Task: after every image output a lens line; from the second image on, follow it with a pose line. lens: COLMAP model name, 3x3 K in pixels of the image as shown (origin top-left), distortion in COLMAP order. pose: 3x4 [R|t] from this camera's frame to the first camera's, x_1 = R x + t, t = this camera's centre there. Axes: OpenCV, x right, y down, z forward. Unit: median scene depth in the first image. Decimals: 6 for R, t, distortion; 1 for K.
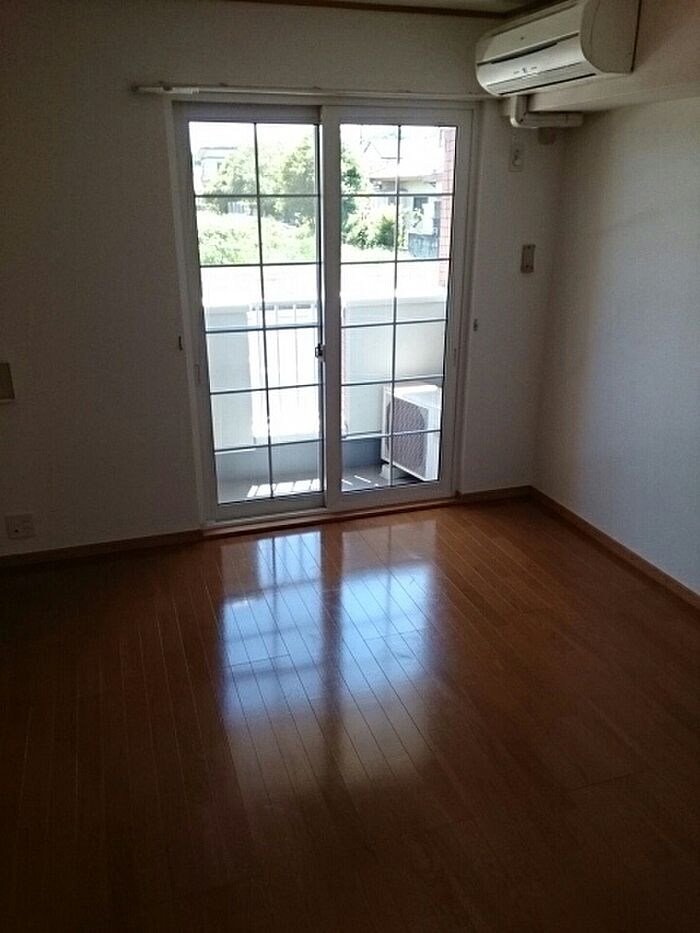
lens RADIAL K [[734.7, 0, 347.3], [0, 734.7, 470.2], [0, 0, 1]] dist [0.038898, 0.001268]
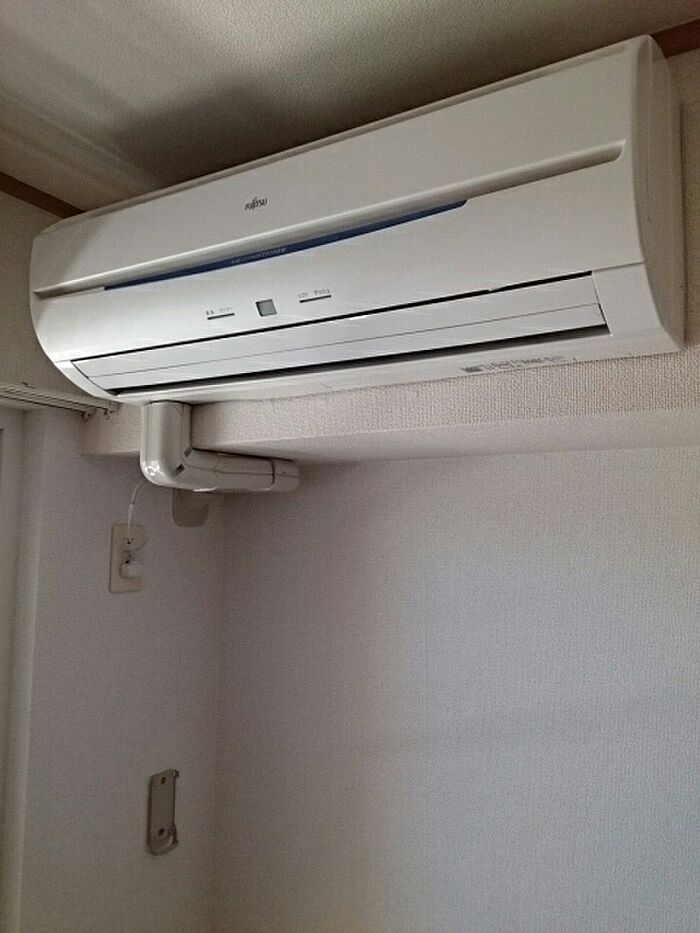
lens RADIAL K [[734.7, 0, 347.3], [0, 734.7, 470.2], [0, 0, 1]] dist [0.038898, 0.001268]
pose [[0.763476, 0.066323, 0.642422, 0.076271], [0.221503, 0.907490, -0.356930, -0.323751], [-0.606664, 0.414805, 0.678155, 0.704841]]
